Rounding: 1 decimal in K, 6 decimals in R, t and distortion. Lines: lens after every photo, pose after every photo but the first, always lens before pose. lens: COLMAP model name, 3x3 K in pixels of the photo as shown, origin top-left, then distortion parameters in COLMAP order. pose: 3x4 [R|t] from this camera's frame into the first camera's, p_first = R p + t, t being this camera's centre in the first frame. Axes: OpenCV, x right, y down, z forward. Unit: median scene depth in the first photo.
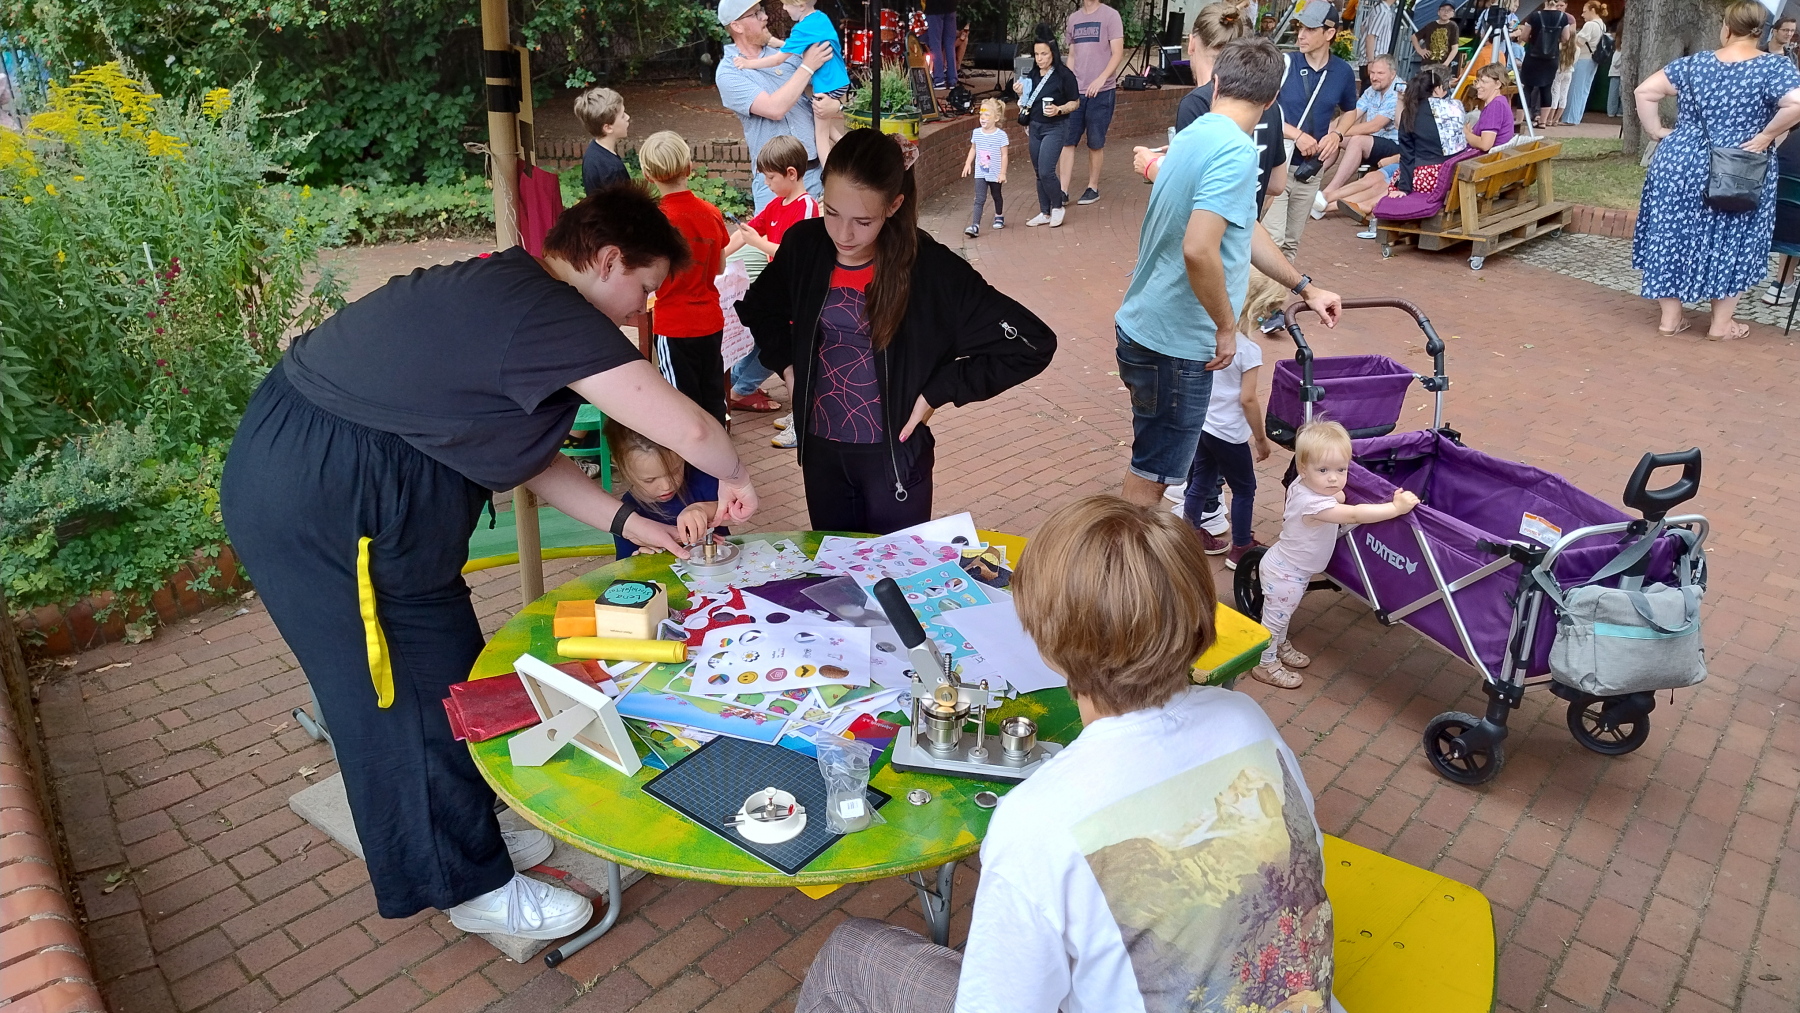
lens RADIAL K [[1225.7, 0, 898.7], [0, 1225.7, 511.0], [0, 0, 1]] dist [0.000993, -0.013672]
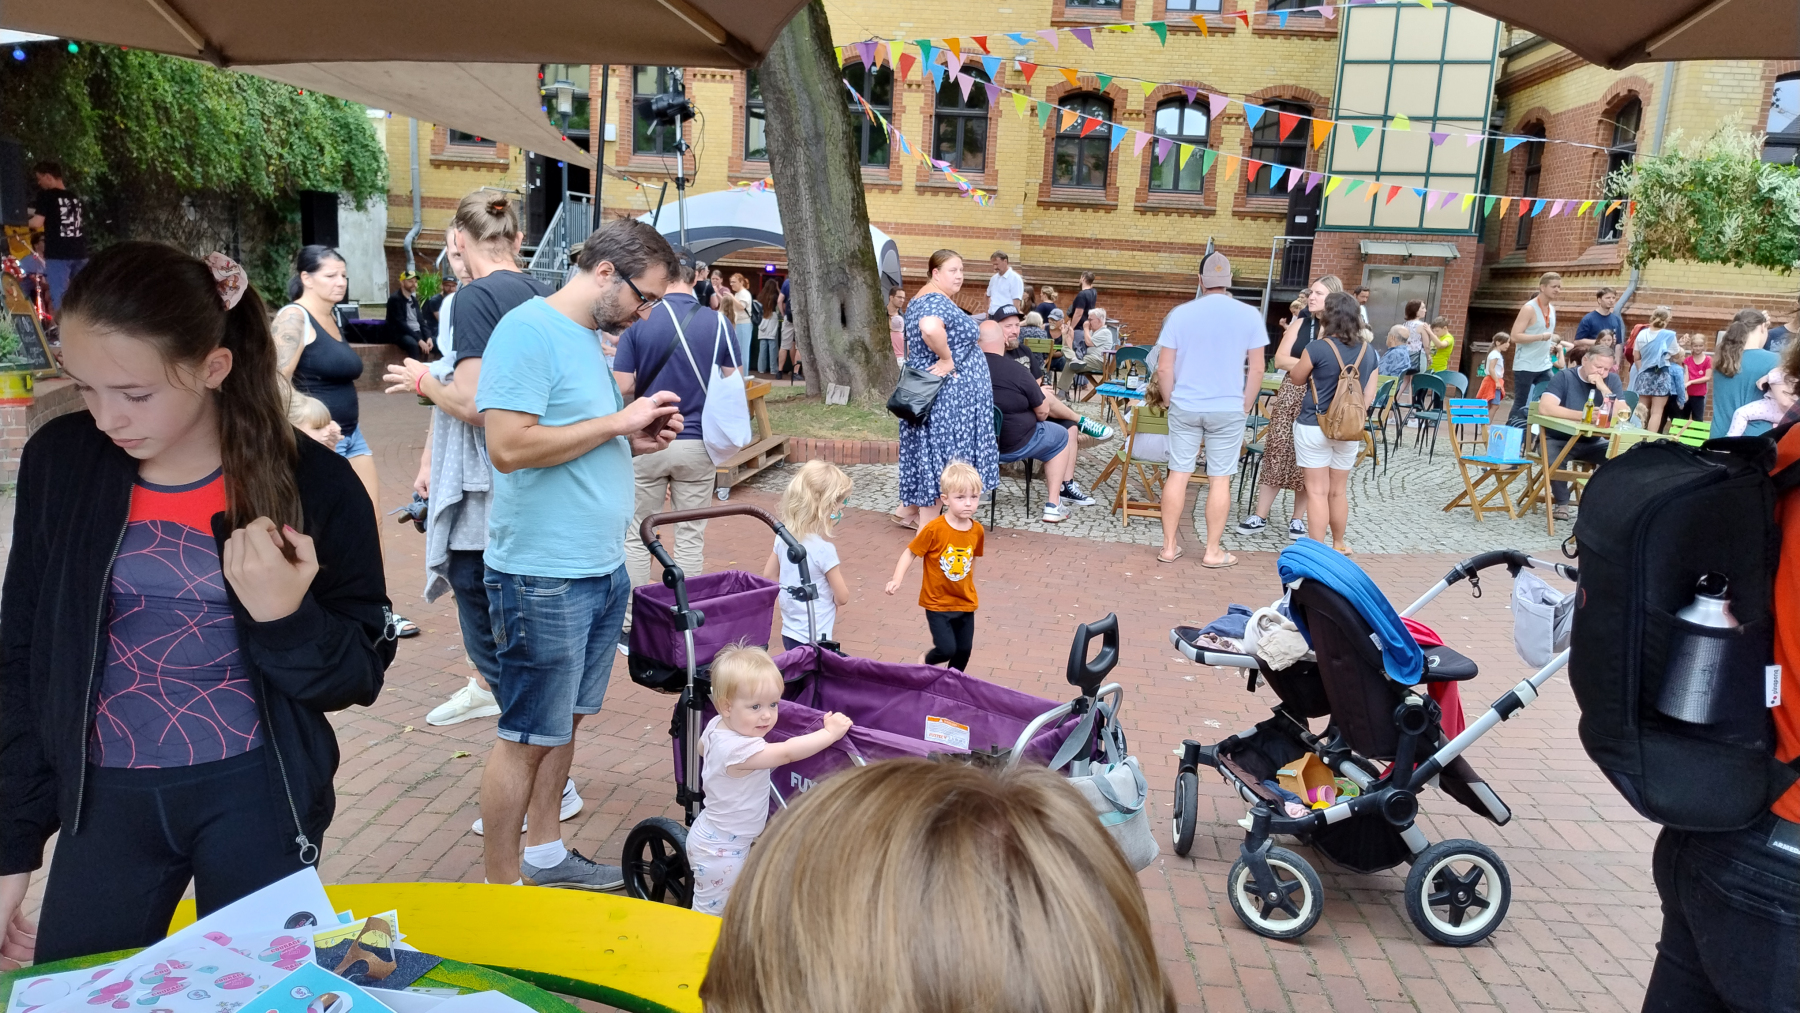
lens RADIAL K [[1225.7, 0, 902.9], [0, 1225.7, 515.7], [0, 0, 1]] dist [0.000993, -0.013672]
pose [[0.797122, -0.074281, 0.599232, -0.041801], [0.200053, 0.968843, -0.146020, -0.014610], [-0.569715, 0.236274, 0.787146, 0.258851]]
